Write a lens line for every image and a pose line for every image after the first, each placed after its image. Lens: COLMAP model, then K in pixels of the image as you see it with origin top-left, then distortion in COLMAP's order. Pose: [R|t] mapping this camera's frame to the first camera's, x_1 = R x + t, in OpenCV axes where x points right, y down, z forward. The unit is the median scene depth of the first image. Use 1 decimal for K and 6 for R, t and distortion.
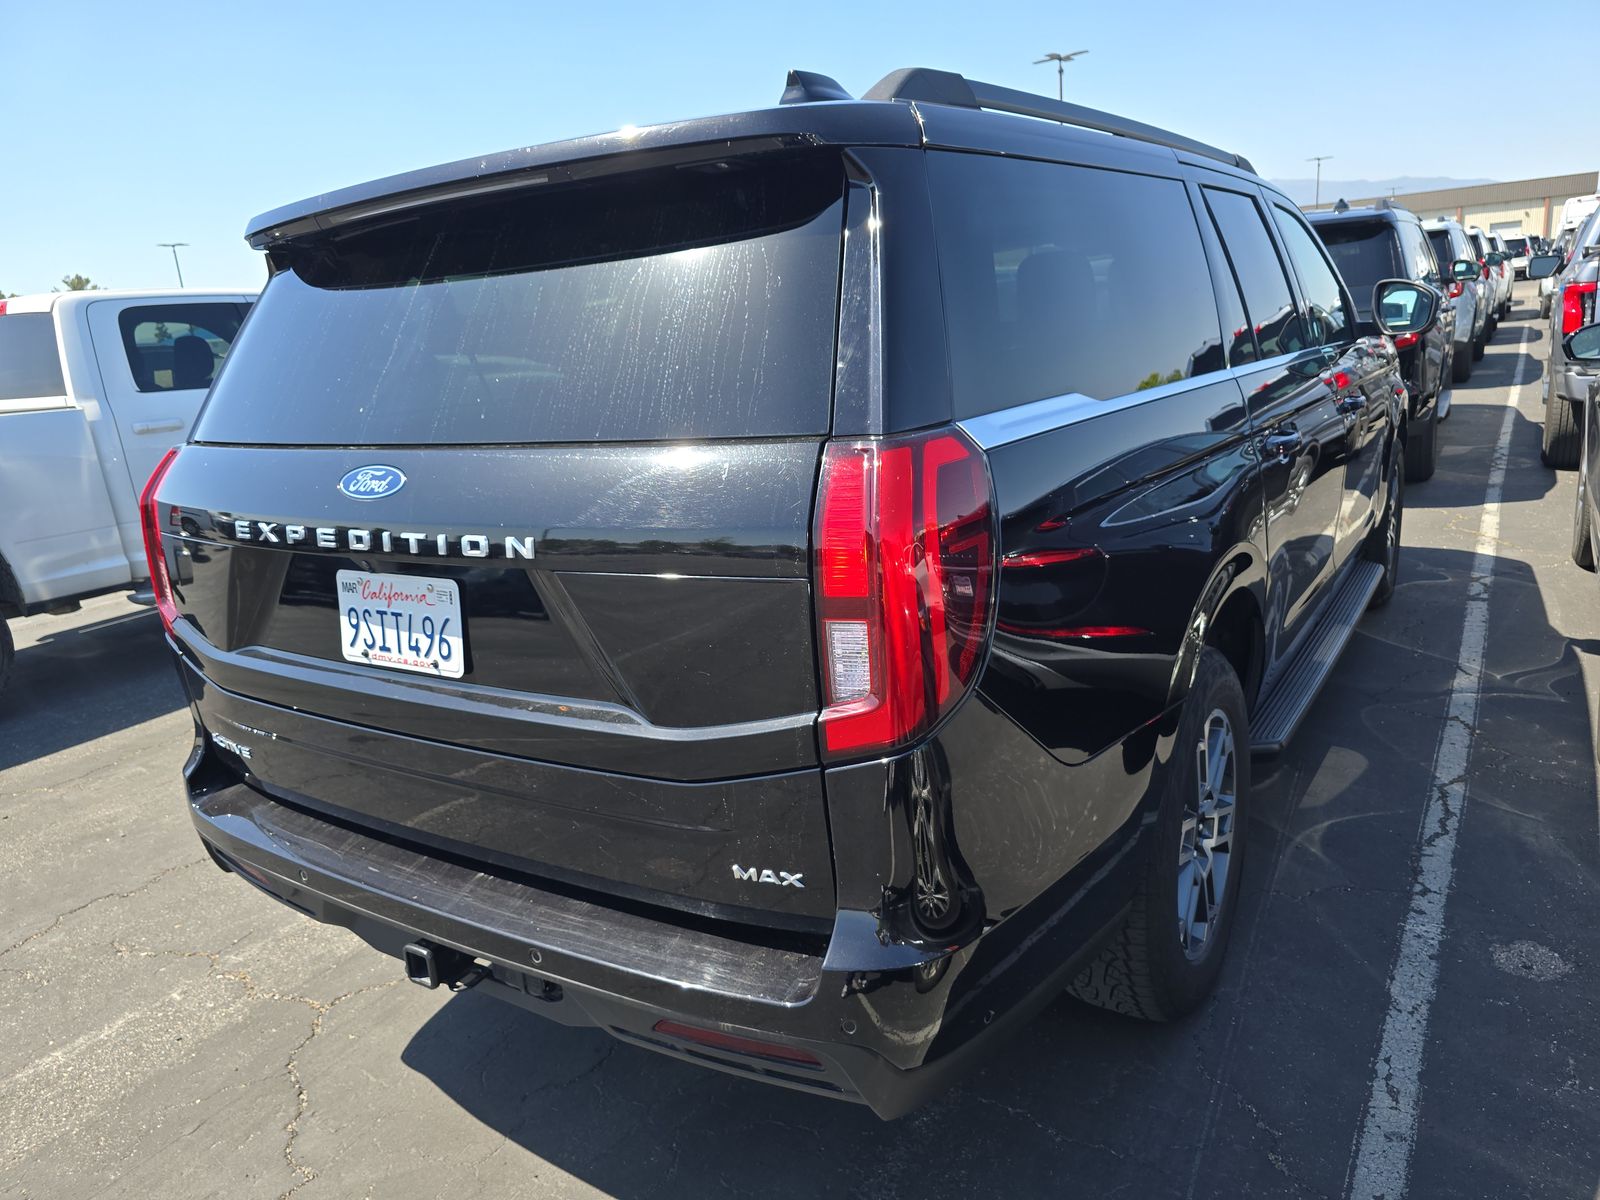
lens RADIAL K [[1095.3, 0, 802.7], [0, 1095.3, 615.4], [0, 0, 1]] dist [0.049111, -0.007632]
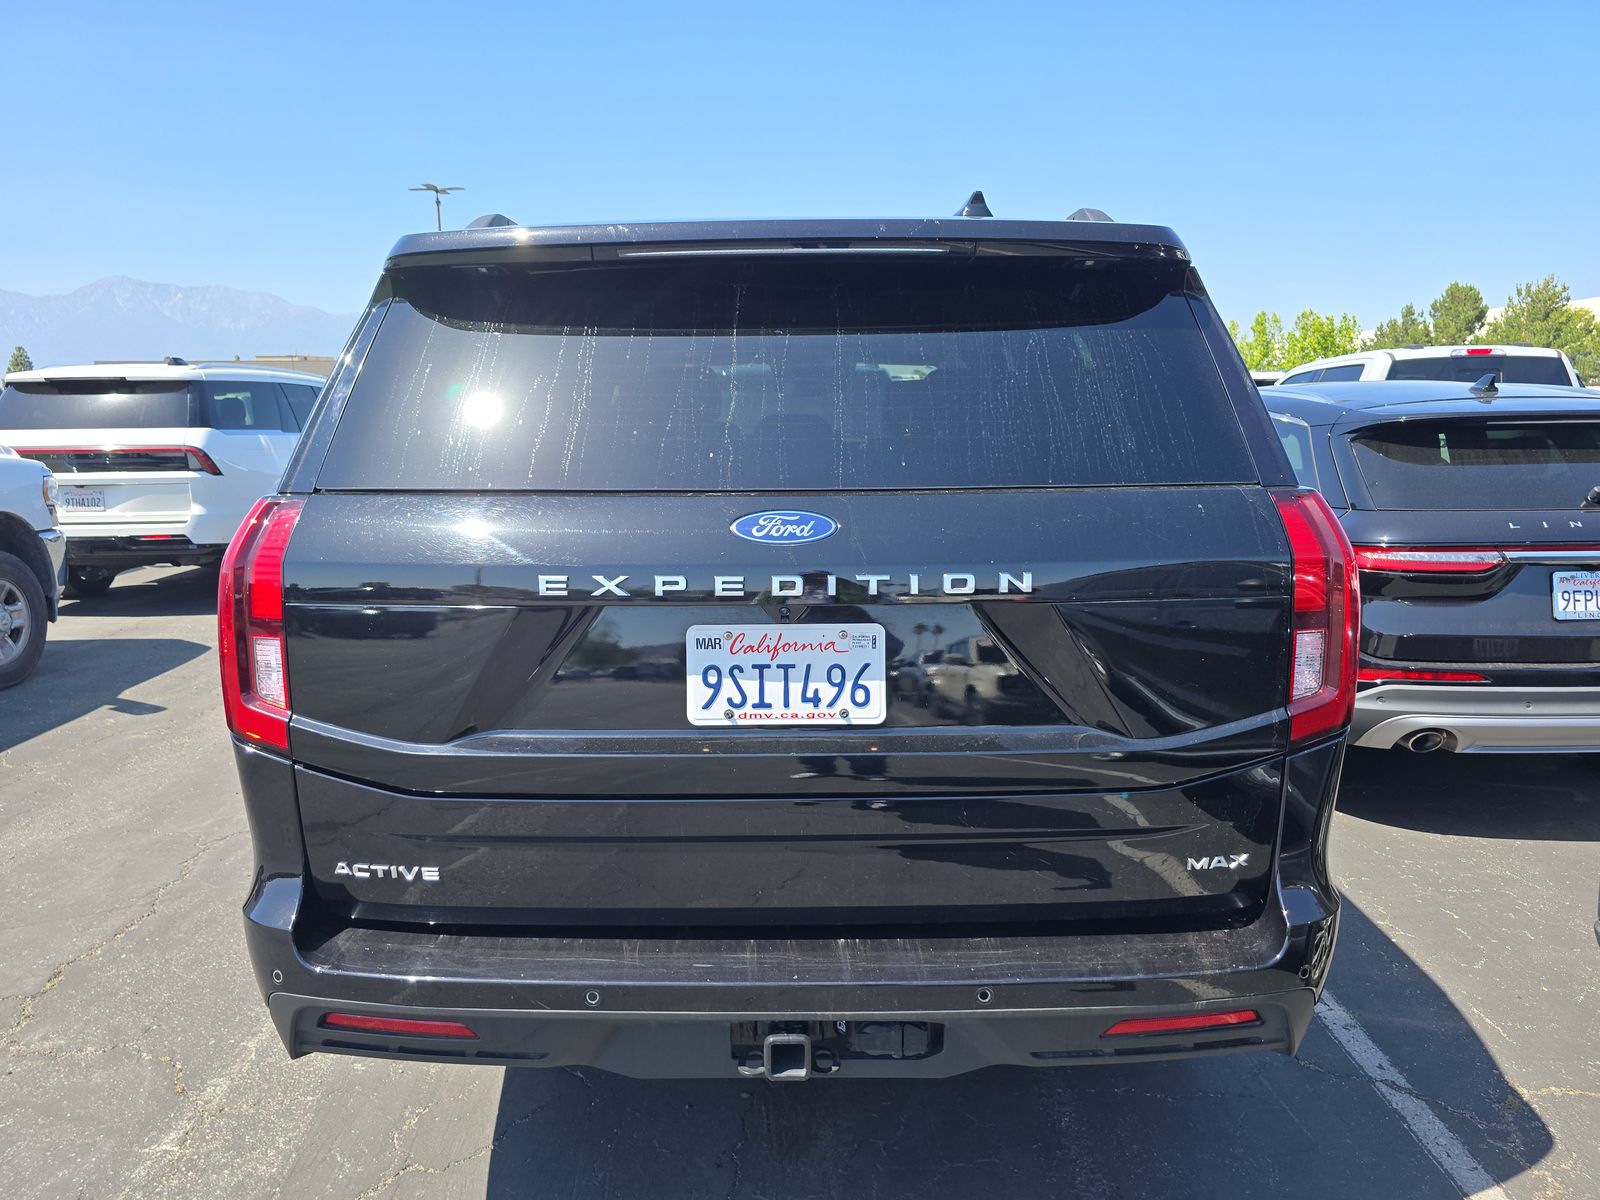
lens RADIAL K [[1095.3, 0, 787.9], [0, 1095.3, 593.1], [0, 0, 1]] dist [0.049111, -0.007632]
pose [[0.839618, -0.015224, 0.542963, -0.884820], [0.083471, 0.991350, -0.101280, 0.032624], [-0.536725, 0.130359, 0.833627, 0.205236]]
